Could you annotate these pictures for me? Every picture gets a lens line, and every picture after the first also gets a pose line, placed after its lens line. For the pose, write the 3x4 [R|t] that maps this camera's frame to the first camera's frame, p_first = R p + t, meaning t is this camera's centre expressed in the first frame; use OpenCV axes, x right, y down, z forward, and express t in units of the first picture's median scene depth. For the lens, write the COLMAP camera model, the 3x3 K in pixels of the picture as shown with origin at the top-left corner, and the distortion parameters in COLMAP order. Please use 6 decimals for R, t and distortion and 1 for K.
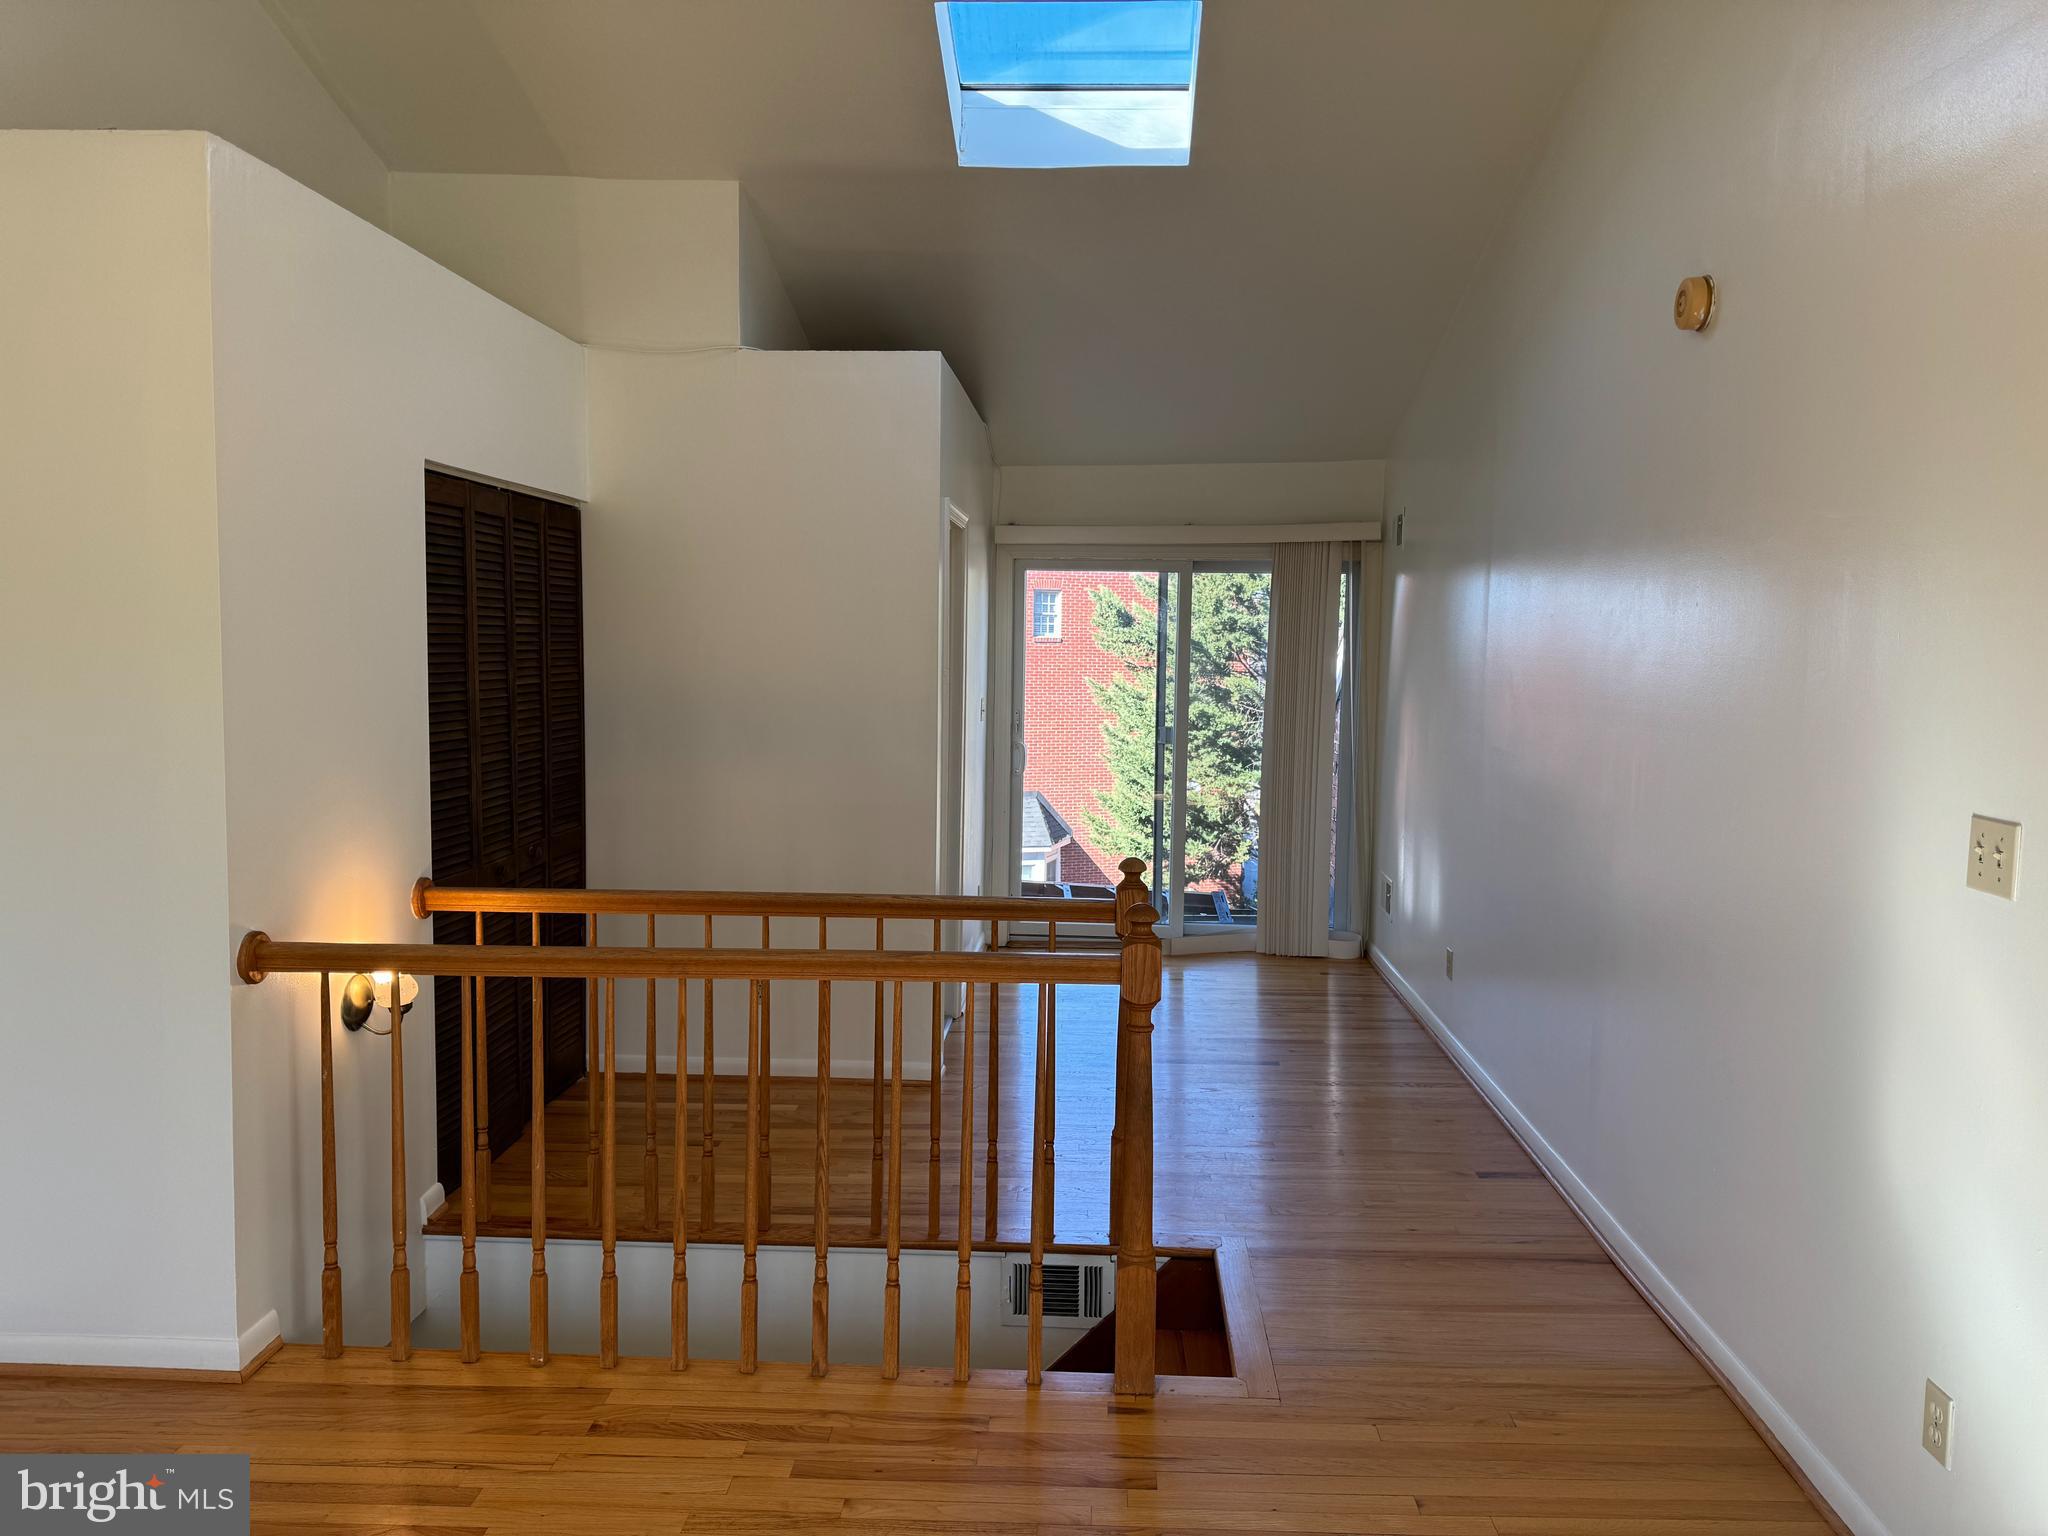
lens RADIAL K [[1417.2, 0, 1035.9], [0, 1417.2, 773.0], [0, 0, 1]] dist [0.069694, -0.094917]
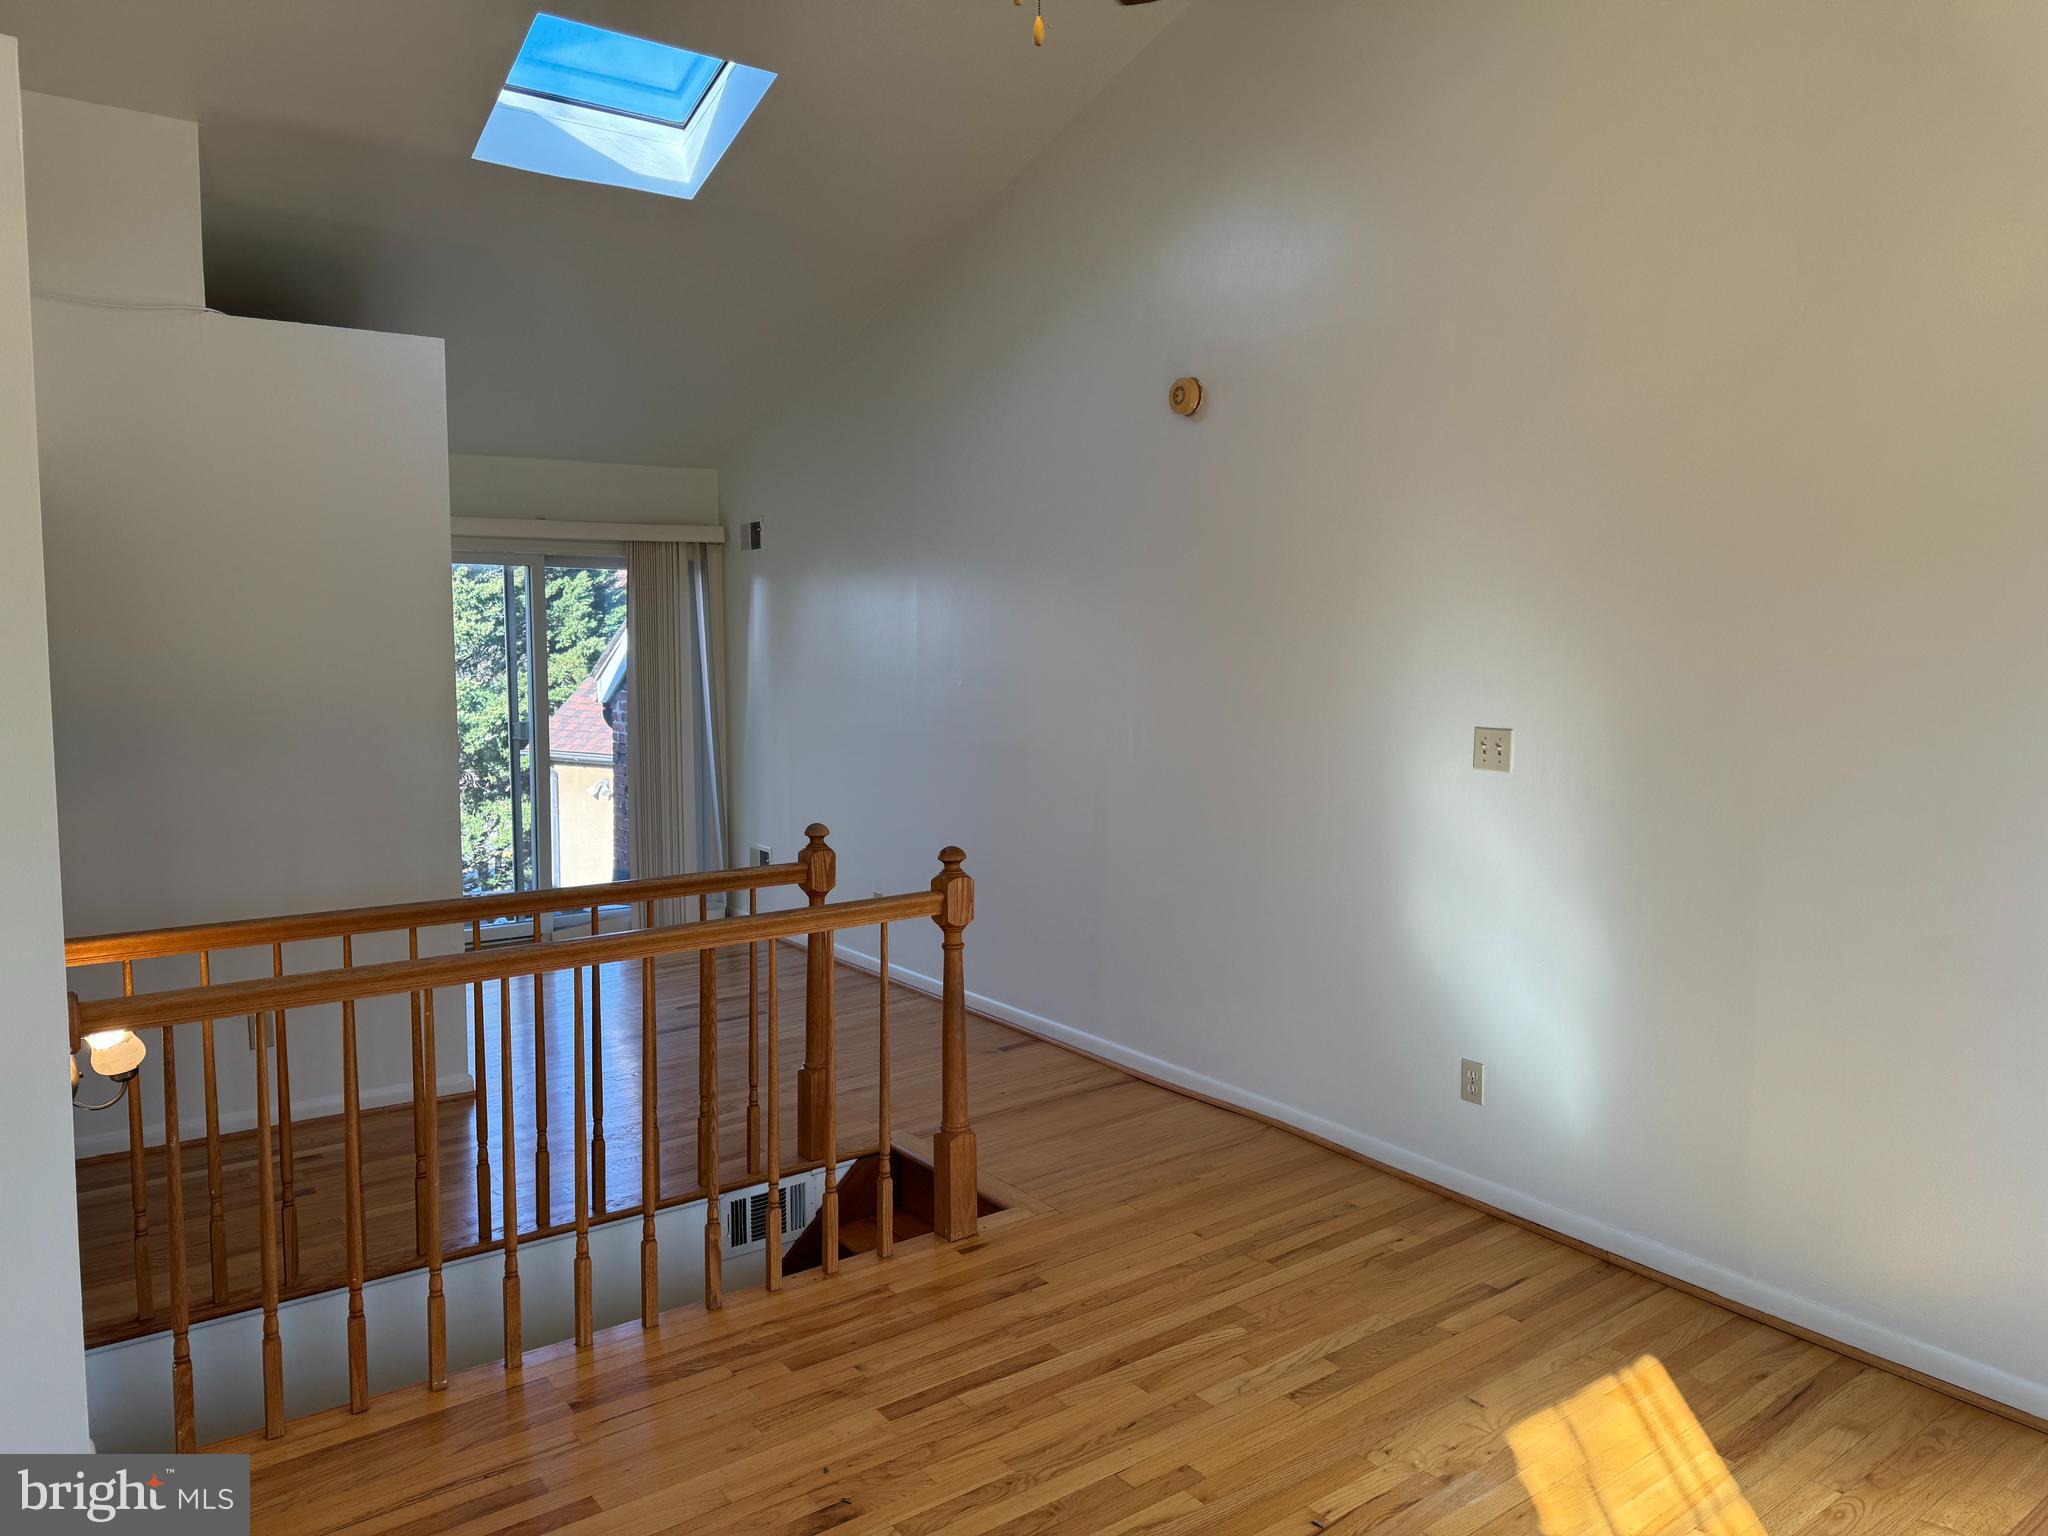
lens RADIAL K [[1417.2, 0, 1022.4], [0, 1417.2, 782.8], [0, 0, 1]] dist [0.069694, -0.094917]
pose [[0.777025, -0.076995, 0.624744, -0.481856], [0.069519, 0.996916, 0.036398, -0.002939], [-0.625620, 0.015149, 0.779981, -0.006265]]
